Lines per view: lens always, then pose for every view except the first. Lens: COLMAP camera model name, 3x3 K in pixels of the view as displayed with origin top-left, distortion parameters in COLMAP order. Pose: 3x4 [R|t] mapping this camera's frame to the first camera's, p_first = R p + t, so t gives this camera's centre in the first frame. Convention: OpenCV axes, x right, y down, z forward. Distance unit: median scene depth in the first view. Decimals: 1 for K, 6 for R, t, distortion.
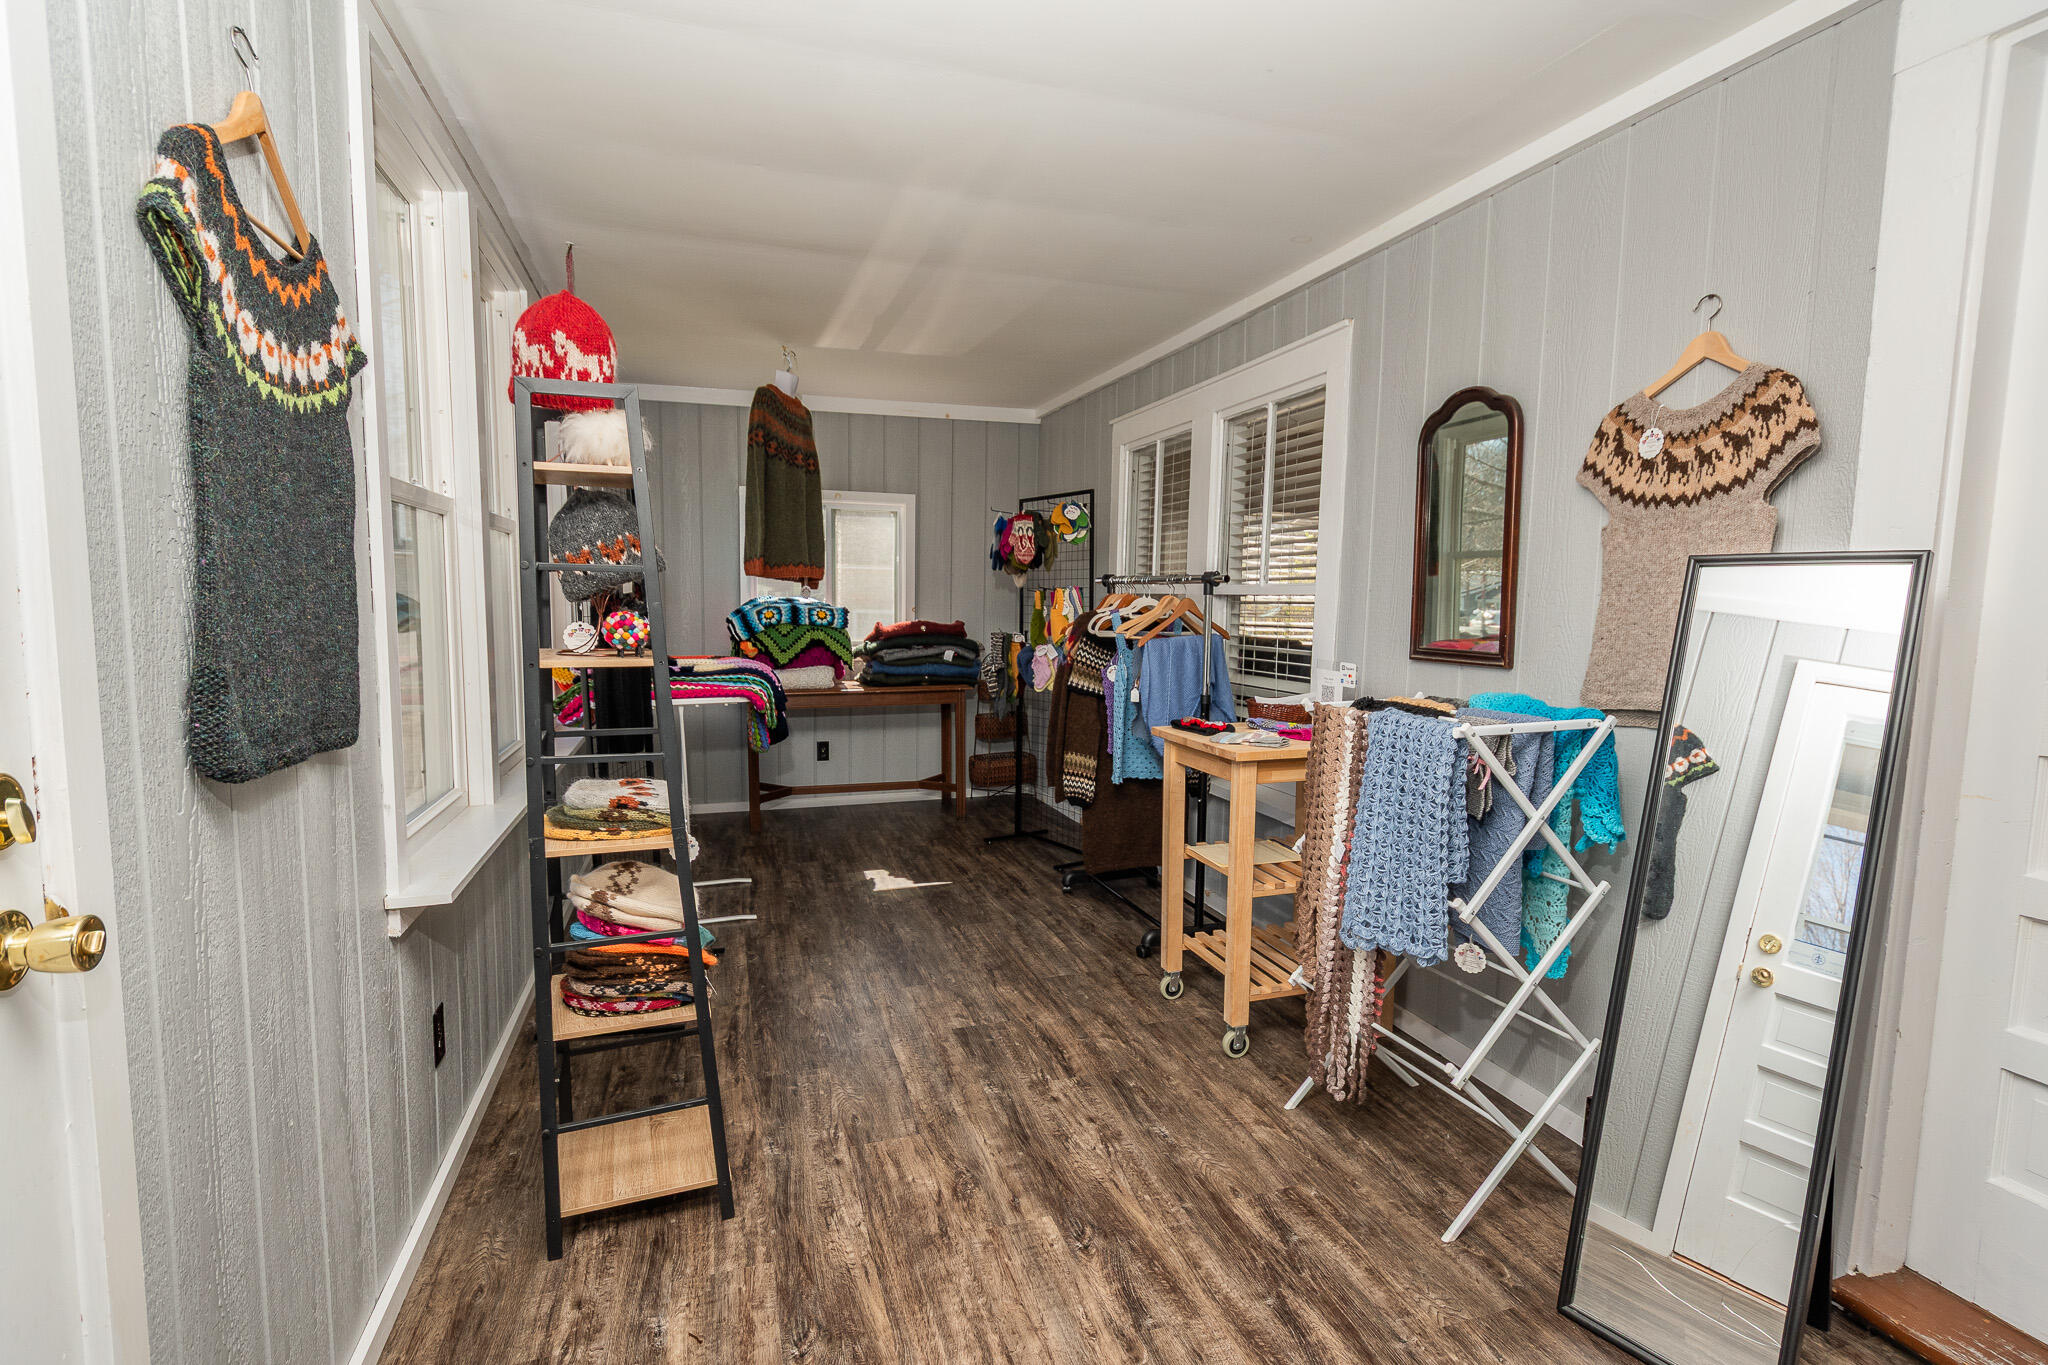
lens RADIAL K [[1017.5, 0, 1027.5], [0, 1017.5, 689.1], [0, 0, 1]] dist [0.002421, -0.014485]
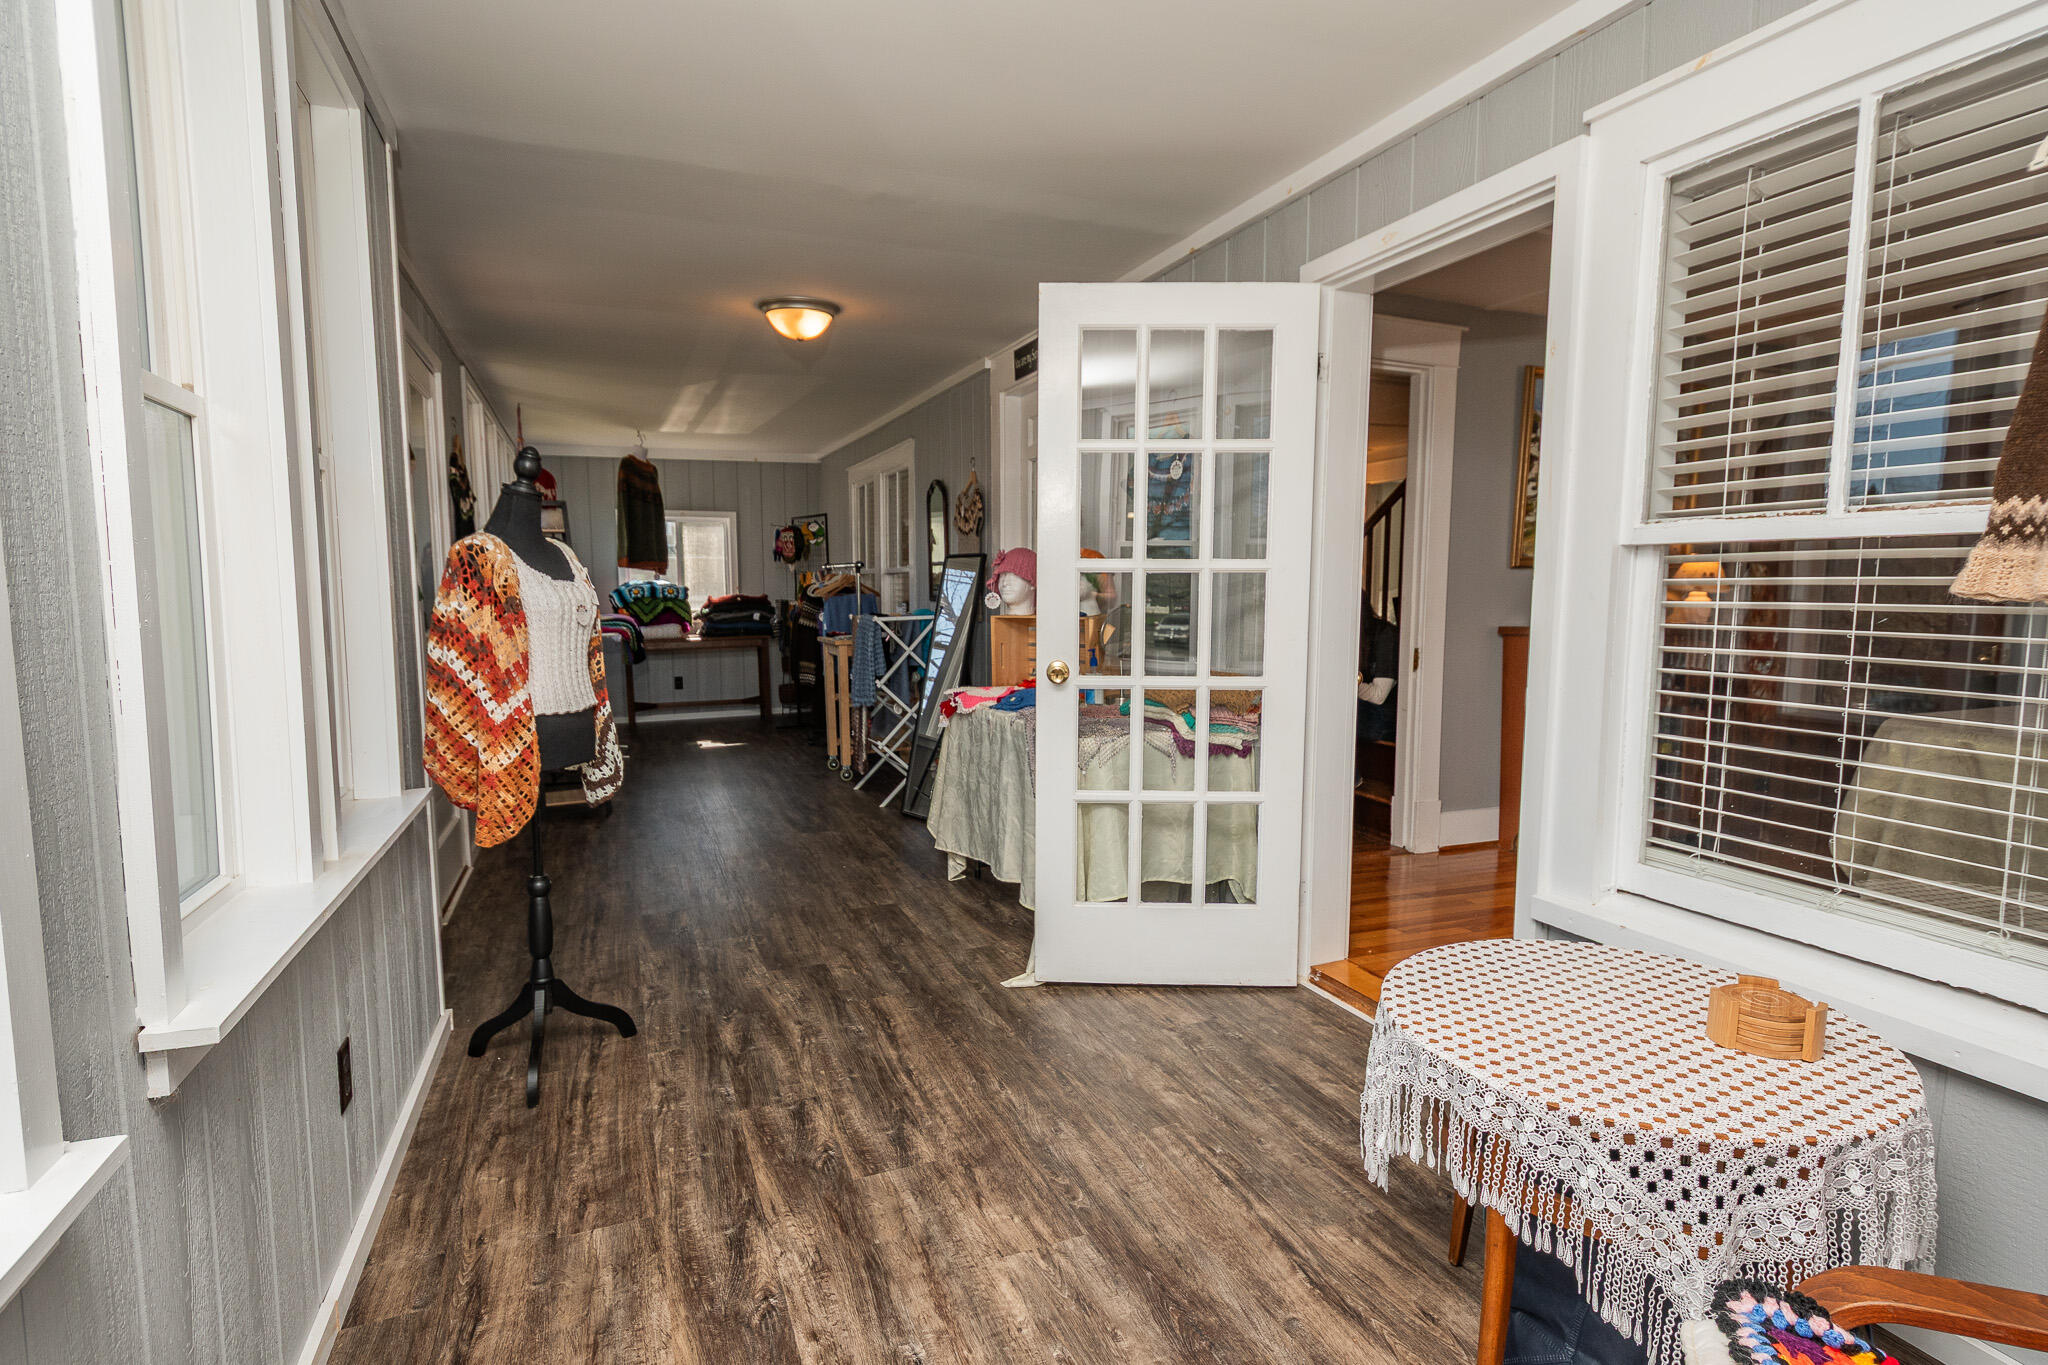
lens RADIAL K [[1017.5, 0, 1027.5], [0, 1017.5, 689.1], [0, 0, 1]] dist [0.002421, -0.014485]
pose [[0.995000, -0.030340, 0.095159, 0.196516], [0.028714, 0.999418, 0.018404, 0.066197], [-0.095662, -0.015579, 0.995292, -0.636580]]
